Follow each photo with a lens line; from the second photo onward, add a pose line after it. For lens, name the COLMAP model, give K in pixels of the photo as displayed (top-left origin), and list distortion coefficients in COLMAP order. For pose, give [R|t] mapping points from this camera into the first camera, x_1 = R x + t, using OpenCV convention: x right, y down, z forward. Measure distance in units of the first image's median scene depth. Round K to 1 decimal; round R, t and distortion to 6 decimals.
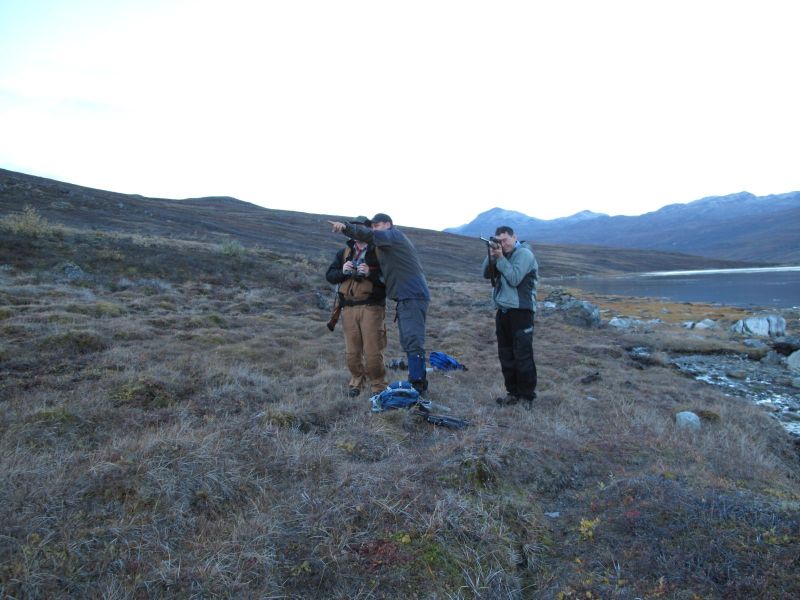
lens RADIAL K [[795.4, 0, 401.9], [0, 795.4, 295.5], [0, 0, 1]] dist [-0.082867, 0.004865]
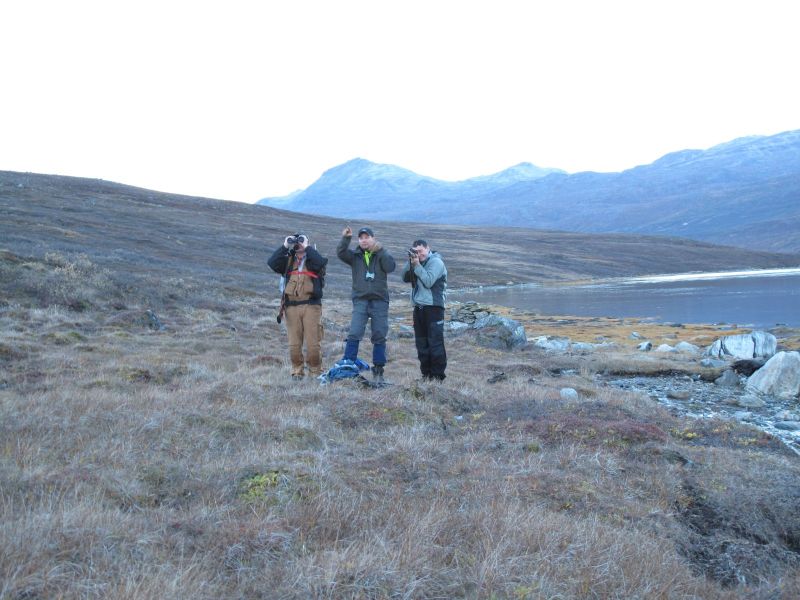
lens RADIAL K [[1520.9, 0, 399.7], [0, 1520.9, 300.5], [0, 0, 1]] dist [0.019906, 0.000000]
pose [[0.989389, -0.014072, 0.144608, -0.068540], [0.016488, 0.999744, -0.015526, 0.012436], [-0.144353, 0.017745, 0.989367, -0.375691]]
